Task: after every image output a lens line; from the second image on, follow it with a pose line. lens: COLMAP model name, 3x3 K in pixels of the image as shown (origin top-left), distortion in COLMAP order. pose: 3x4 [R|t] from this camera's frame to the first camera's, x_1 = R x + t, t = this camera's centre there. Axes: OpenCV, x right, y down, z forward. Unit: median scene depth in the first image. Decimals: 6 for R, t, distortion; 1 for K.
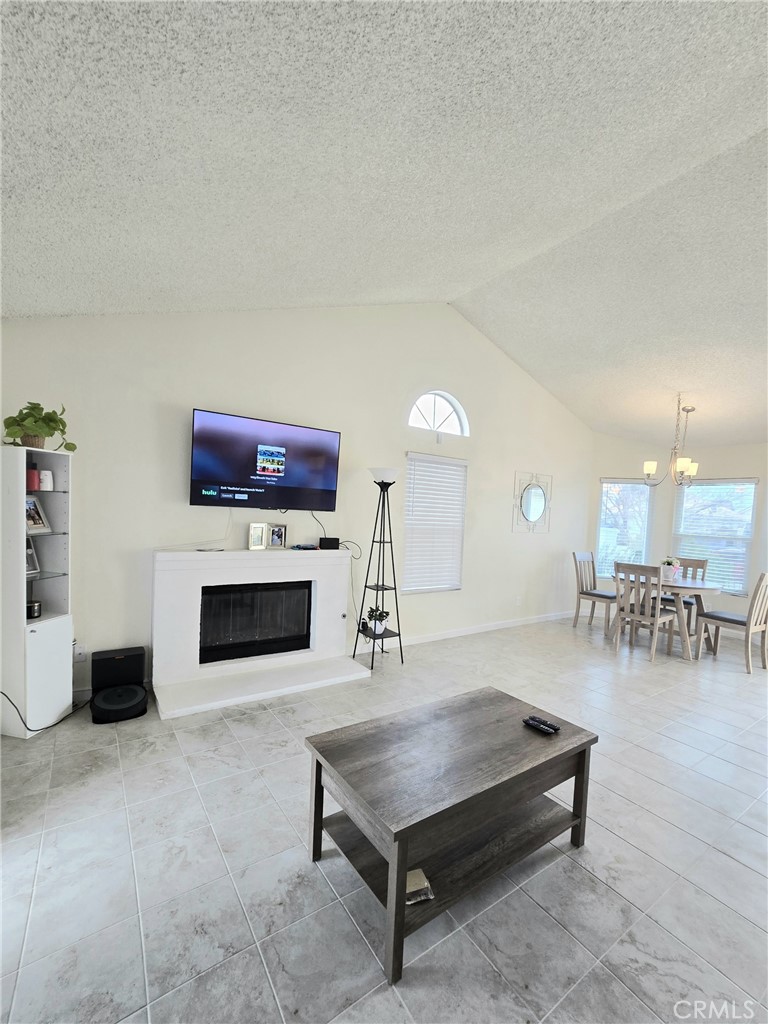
lens RADIAL K [[421.9, 0, 385.2], [0, 421.9, 517.1], [0, 0, 1]] dist [0.003346, 0.000677]
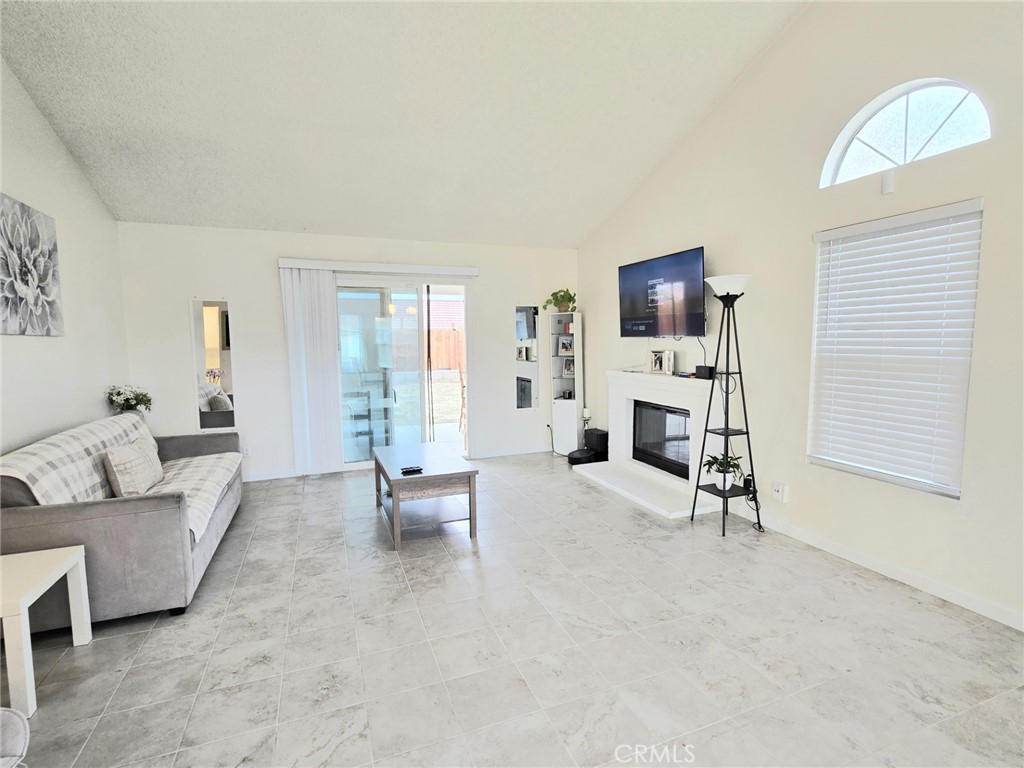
lens RADIAL K [[507.0, 0, 517.4], [0, 507.0, 379.8], [0, 0, 1]] dist [0.003595, 0.000357]
pose [[-0.205839, 0.038675, -0.977821, 1.066097], [-0.007446, 0.999128, 0.041085, 0.039166], [0.978558, 0.015738, -0.205371, 0.892871]]
